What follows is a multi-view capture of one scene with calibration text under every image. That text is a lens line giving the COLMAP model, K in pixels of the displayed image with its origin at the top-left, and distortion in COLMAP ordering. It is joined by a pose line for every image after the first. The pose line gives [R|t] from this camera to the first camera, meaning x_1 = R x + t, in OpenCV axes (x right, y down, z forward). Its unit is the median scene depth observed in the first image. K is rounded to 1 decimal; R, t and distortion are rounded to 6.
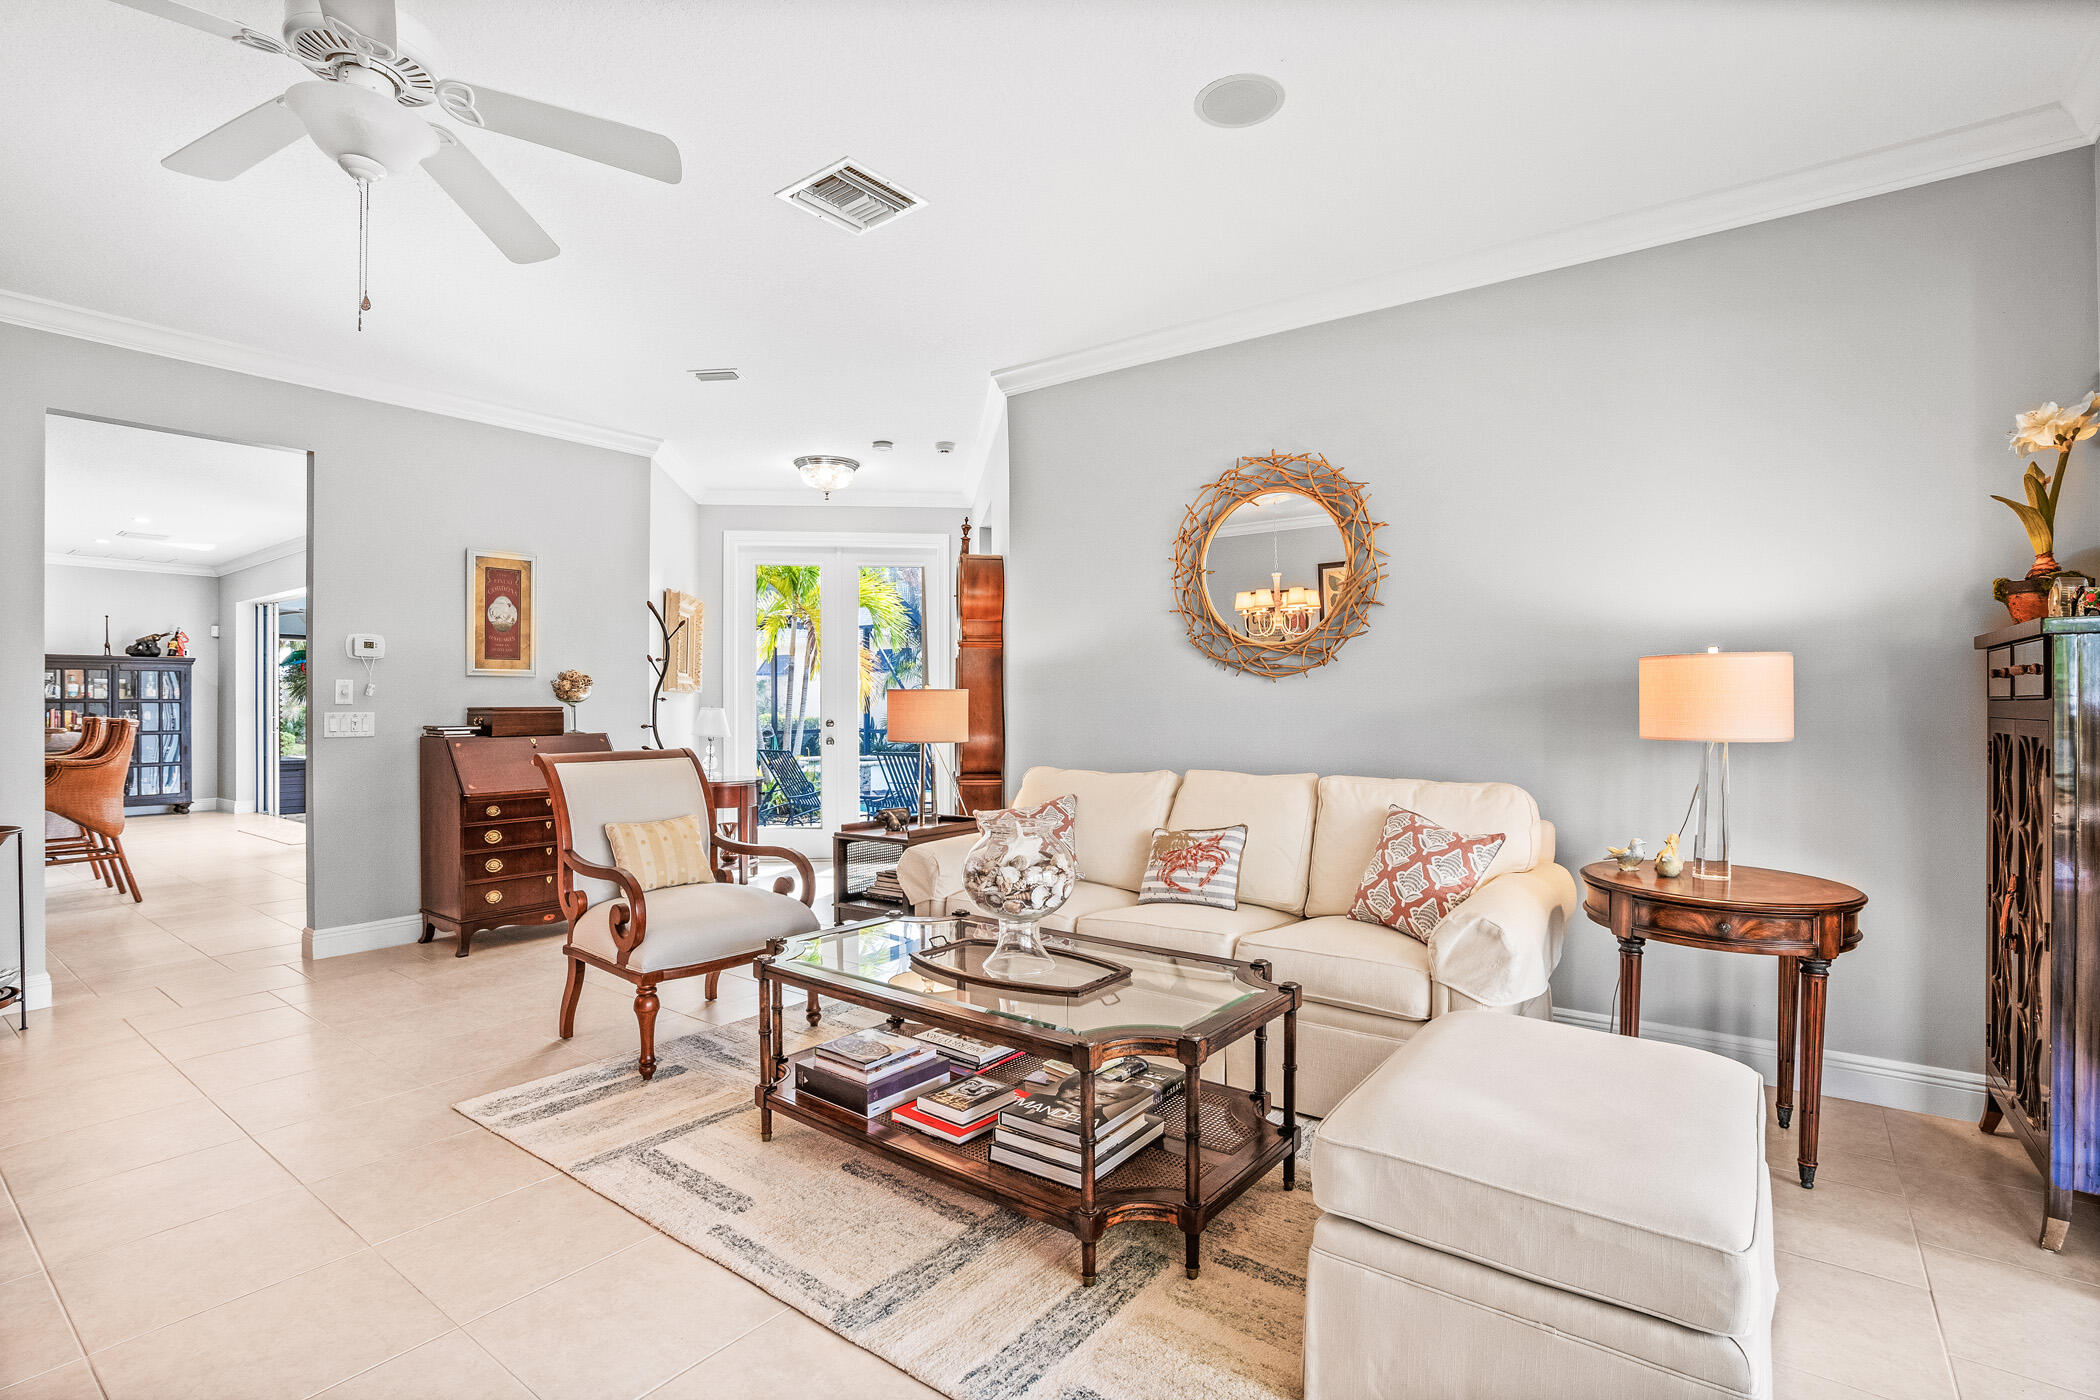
lens RADIAL K [[1011.5, 0, 1050.0], [0, 1011.5, 700.0], [0, 0, 1]] dist [-0.027808, 0.000434]
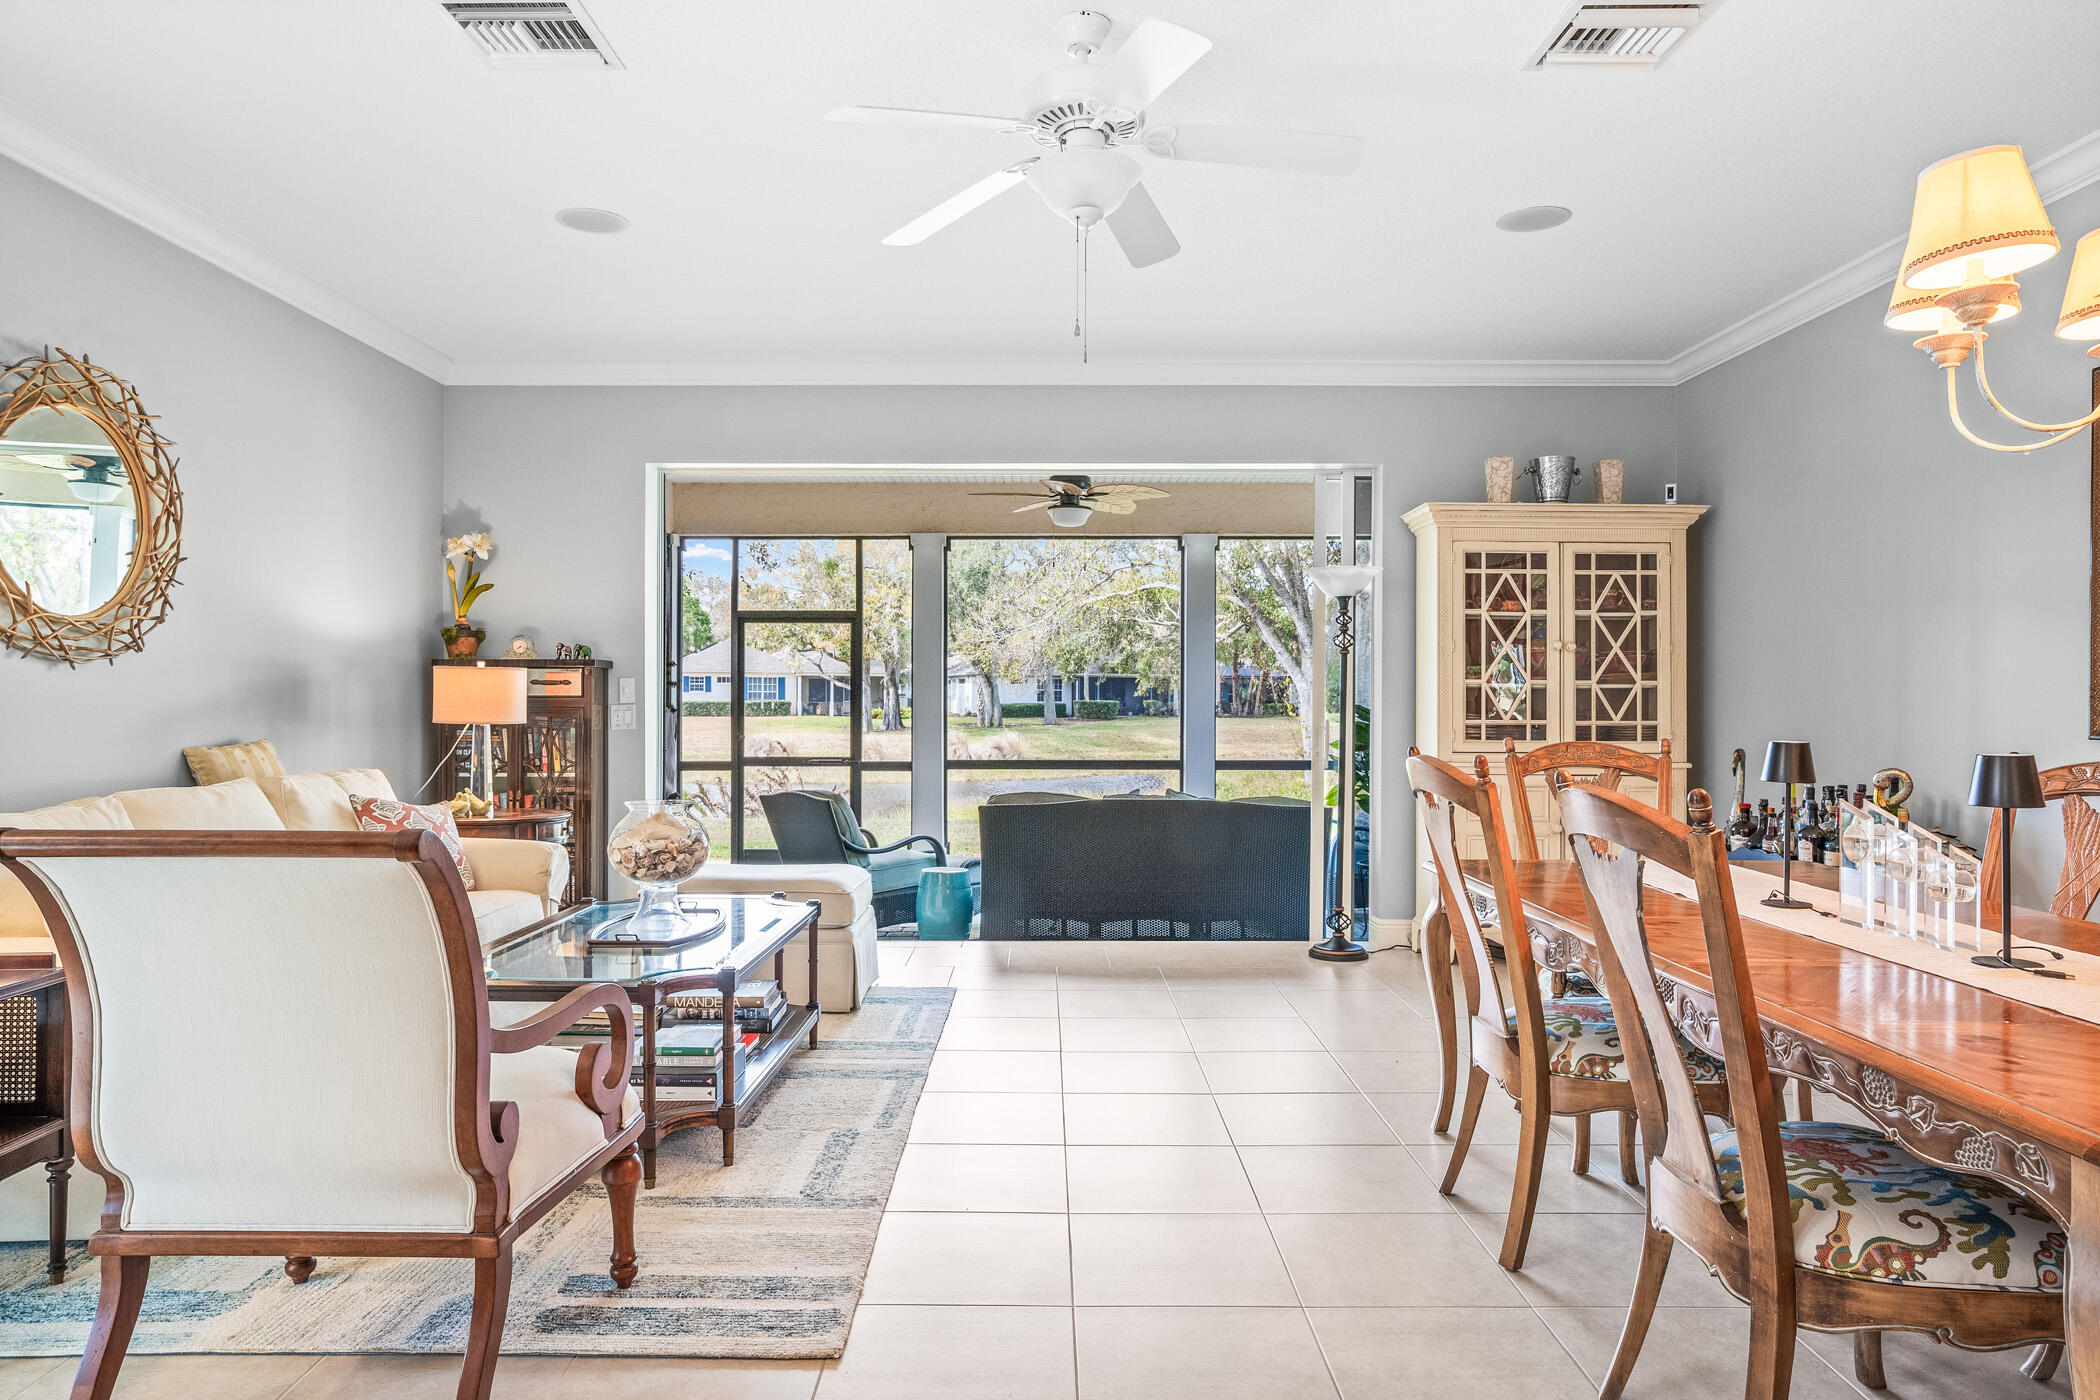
lens RADIAL K [[1296.0, 0, 1050.0], [0, 1296.0, 700.0], [0, 0, 1]] dist [-0.033587, 0.032748]
pose [[-0.619717, 0.000142, 0.784825, -0.718224], [0.001042, 0.999999, 0.000642, 0.001877], [-0.784824, 0.001215, -0.619717, 0.784089]]
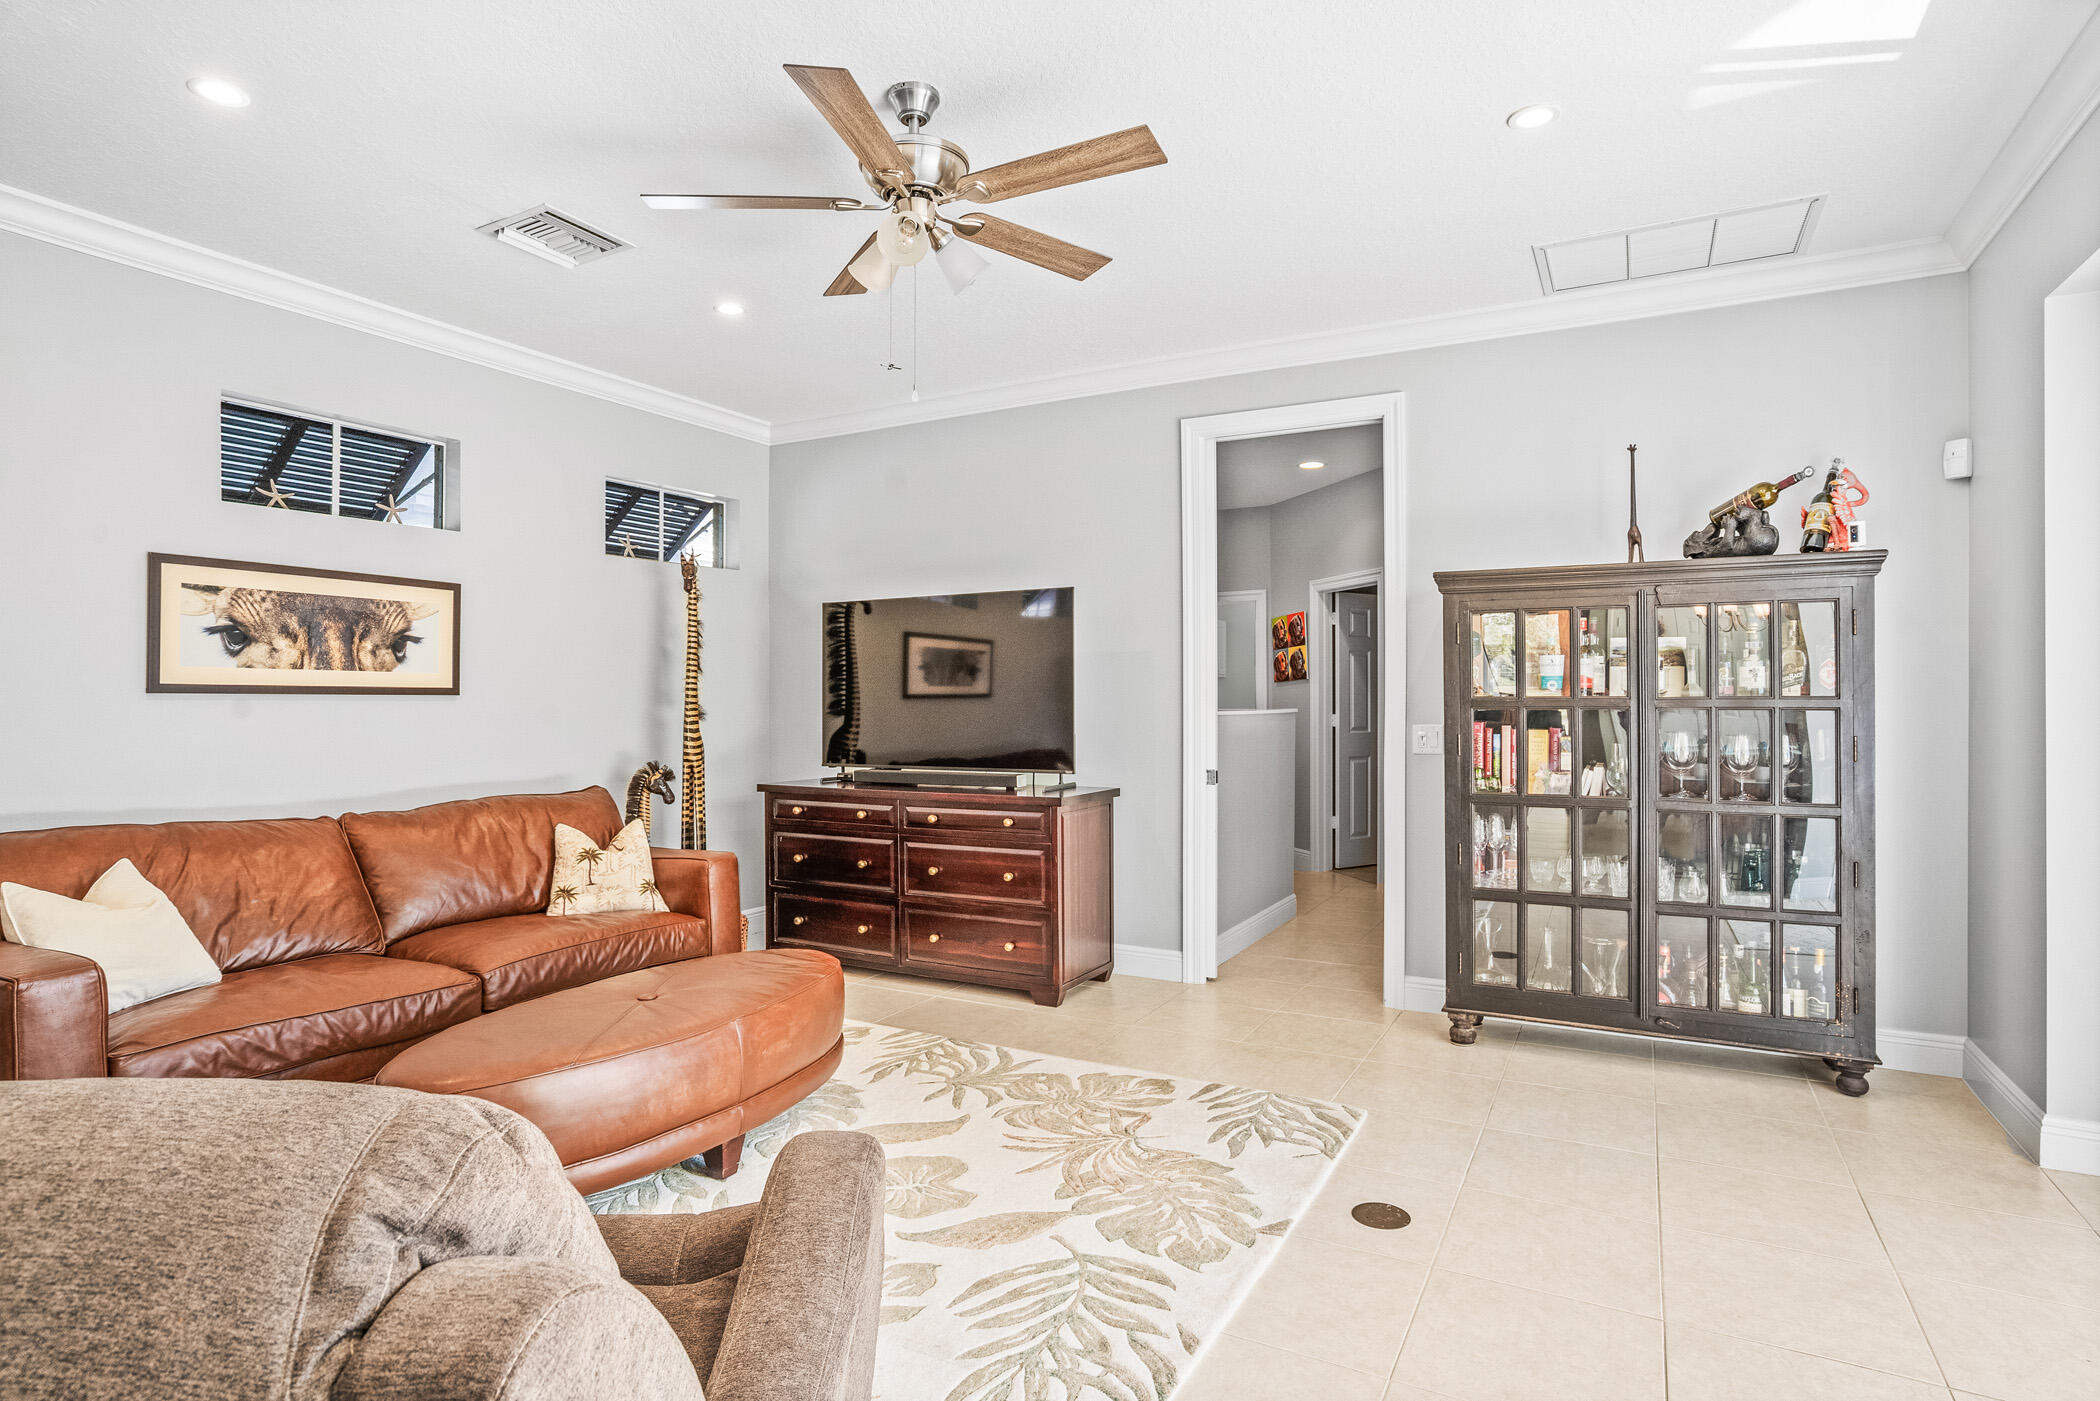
lens RADIAL K [[1094.0, 0, 1050.0], [0, 1094.0, 700.5], [0, 0, 1]] dist [-0.074932, 0.032577]
pose [[0.159792, 0.000821, -0.987150, -1.237514], [0.007703, 0.999968, 0.002079, -0.002724], [0.987121, -0.007936, 0.159780, 1.467435]]
